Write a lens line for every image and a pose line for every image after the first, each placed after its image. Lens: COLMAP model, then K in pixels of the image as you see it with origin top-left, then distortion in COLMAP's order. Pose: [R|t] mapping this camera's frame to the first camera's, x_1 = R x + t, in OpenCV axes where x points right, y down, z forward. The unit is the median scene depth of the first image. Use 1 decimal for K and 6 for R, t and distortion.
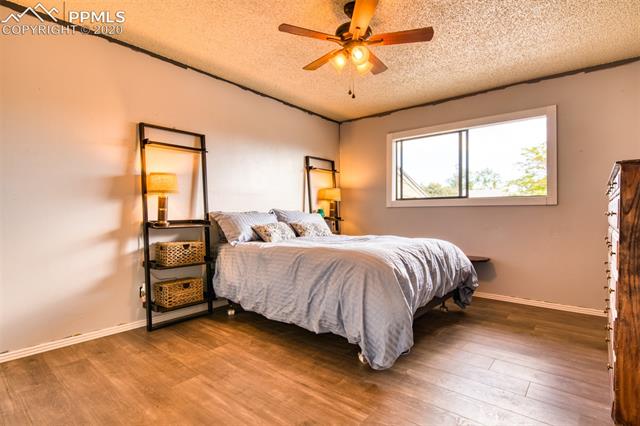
lens RADIAL K [[320.3, 0, 319.4], [0, 320.3, 213.8], [0, 0, 1]] dist [0.001746, 0.000235]
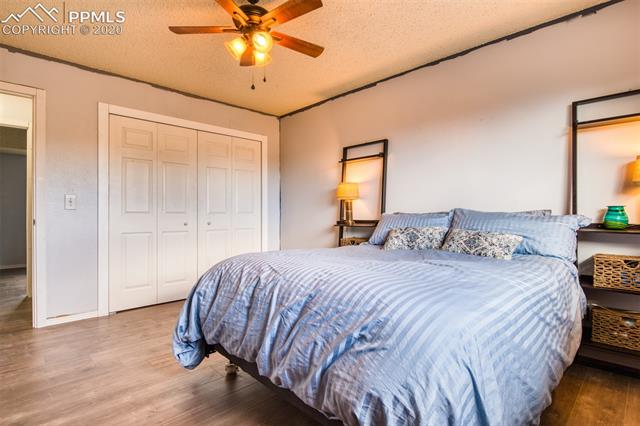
lens RADIAL K [[320.3, 0, 319.6], [0, 320.3, 212.4], [0, 0, 1]] dist [0.001746, 0.000235]
pose [[-0.100974, 0.004400, -0.994879, 0.713021], [-0.003417, 0.999983, 0.004769, -0.012256], [0.994883, 0.003881, -0.100957, 0.910441]]
